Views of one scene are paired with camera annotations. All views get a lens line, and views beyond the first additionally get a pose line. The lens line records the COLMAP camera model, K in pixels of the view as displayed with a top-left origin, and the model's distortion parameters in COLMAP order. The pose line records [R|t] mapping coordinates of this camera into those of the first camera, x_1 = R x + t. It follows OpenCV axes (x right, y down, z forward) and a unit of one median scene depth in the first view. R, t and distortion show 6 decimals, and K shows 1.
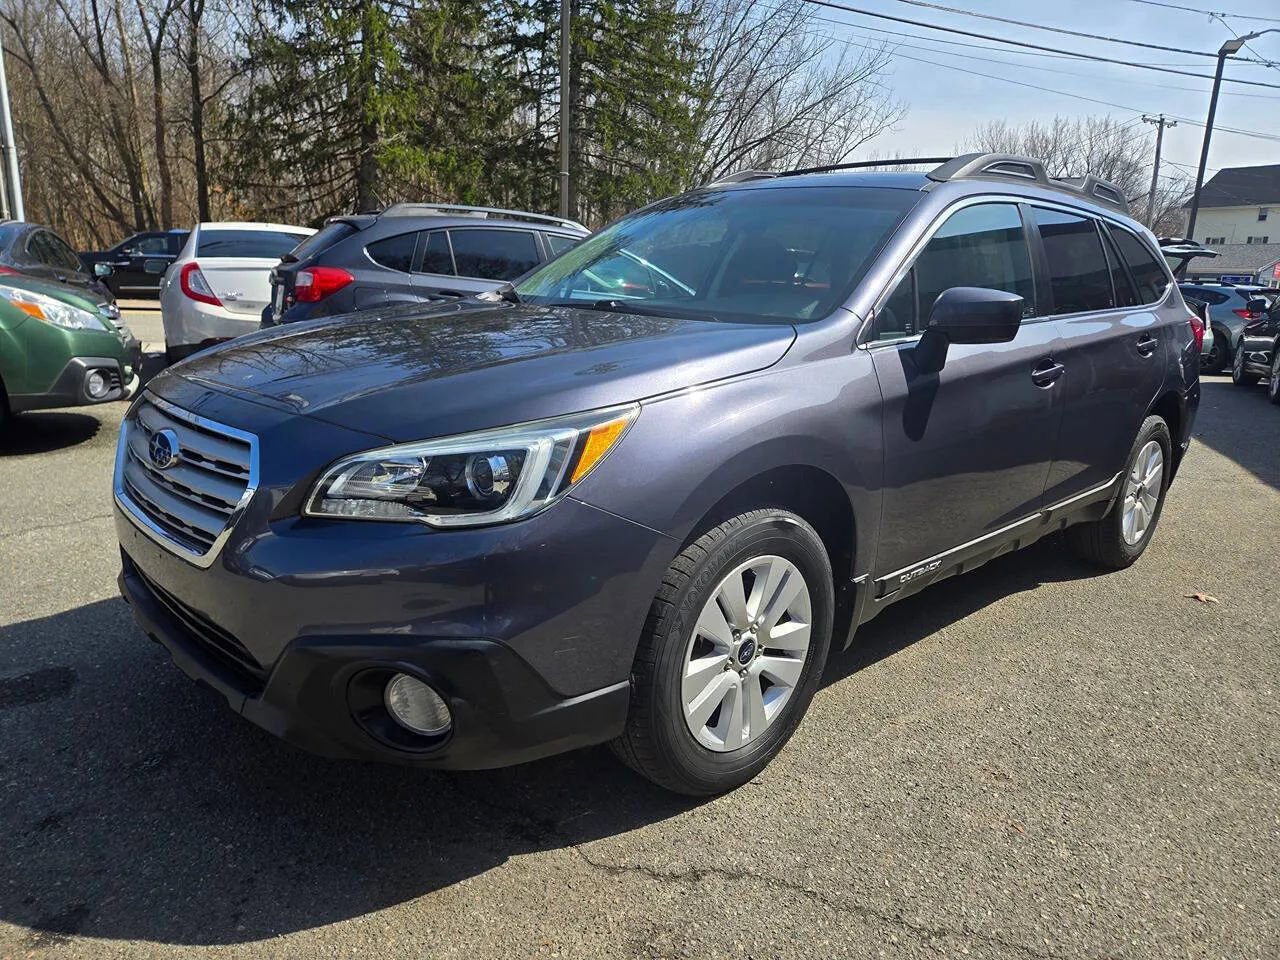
lens RADIAL K [[865.1, 0, 640.9], [0, 865.1, 484.8], [0, 0, 1]] dist [0.066462, -0.055674]
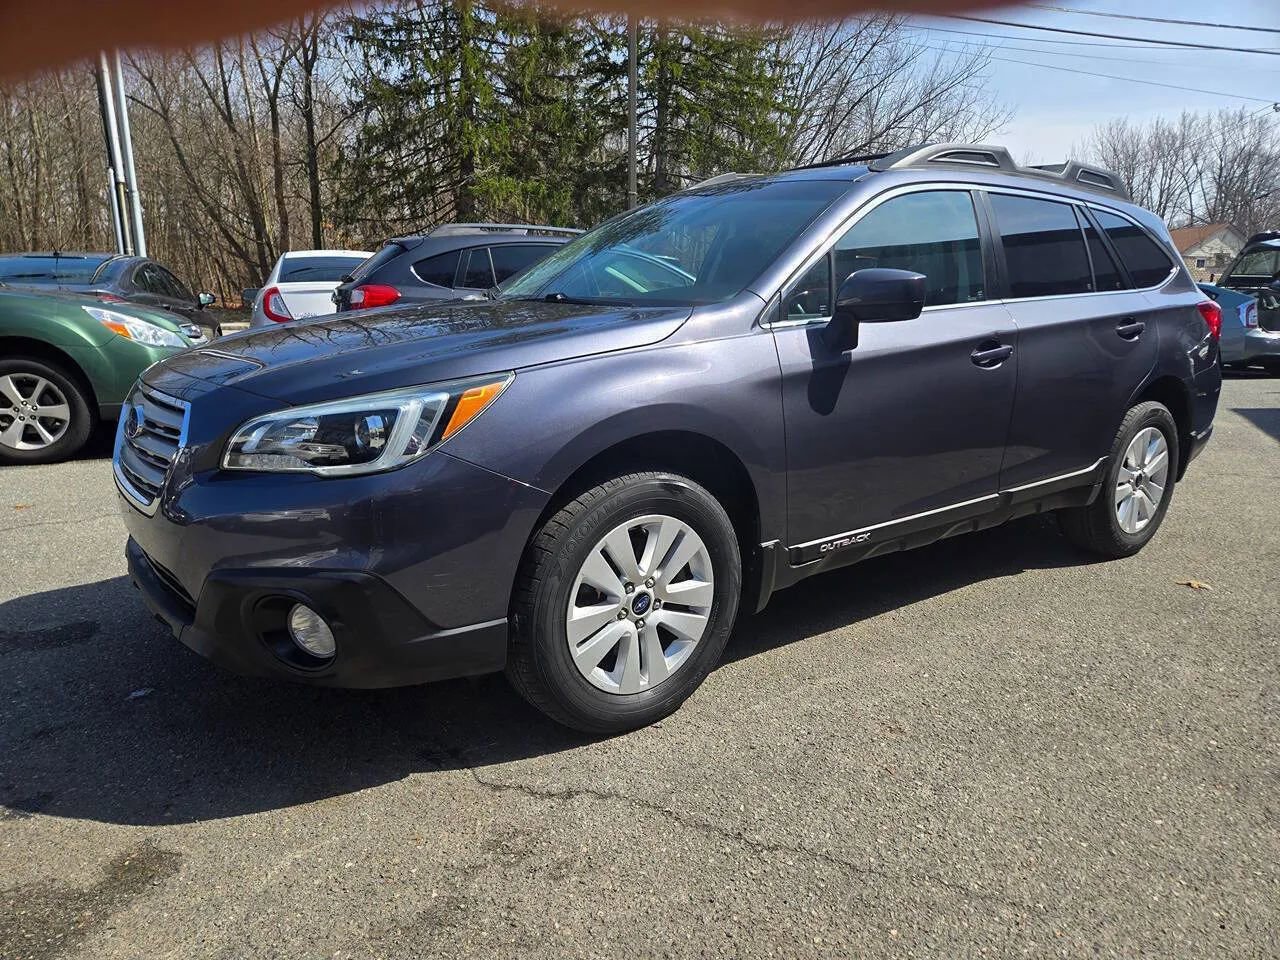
lens RADIAL K [[863.2, 0, 637.0], [0, 863.2, 492.5], [0, 0, 1]] dist [0.073254, -0.060792]
pose [[0.992458, -0.003925, -0.122521, 0.092515], [0.002200, 0.999897, -0.014210, 0.024977], [0.122564, 0.013833, 0.992364, -0.030867]]
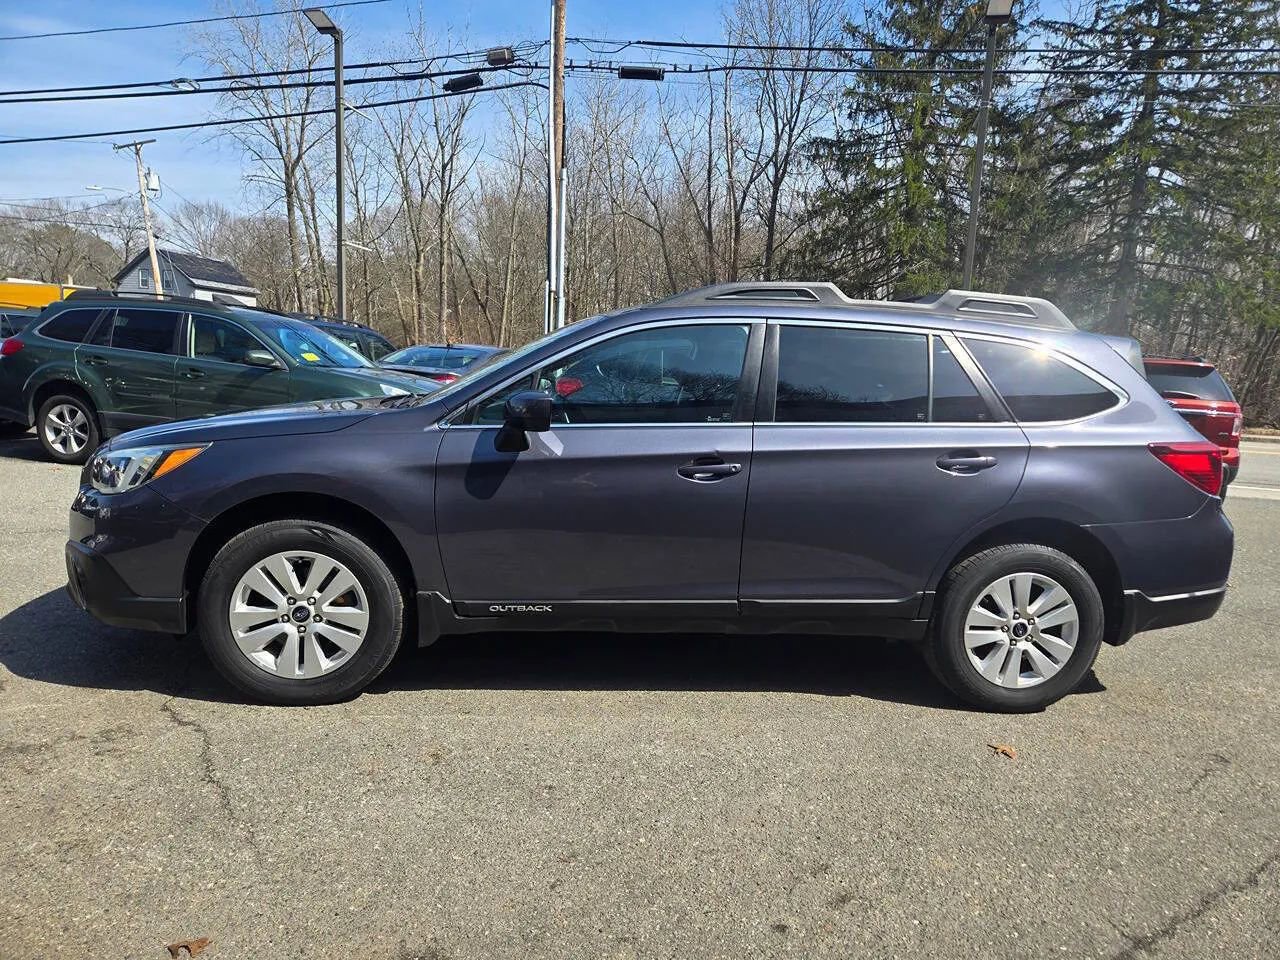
lens RADIAL K [[860.7, 0, 647.7], [0, 860.7, 481.7], [0, 0, 1]] dist [0.078394, -0.066807]
pose [[0.789962, 0.083021, -0.607509, 0.560861], [-0.162286, 0.983767, -0.076585, -0.007167], [0.591290, 0.159089, 0.790612, 0.040419]]
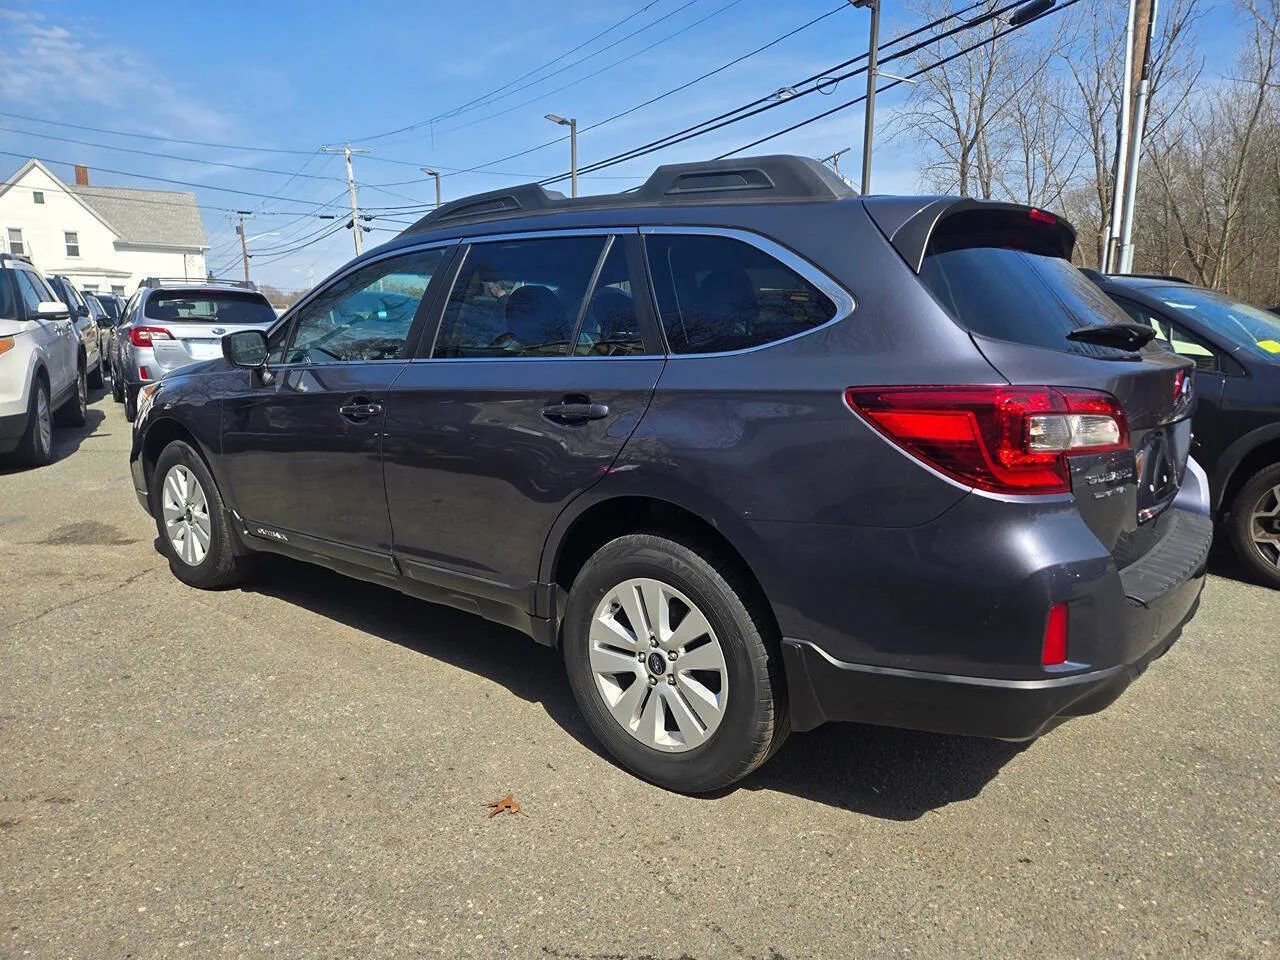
lens RADIAL K [[854.5, 0, 647.9], [0, 854.5, 505.1], [0, 0, 1]] dist [0.072556, -0.060473]
pose [[0.107891, 0.160176, -0.981174, 0.793958], [-0.232988, 0.963524, 0.131675, -0.121013], [0.966476, 0.214395, 0.141275, 0.626974]]
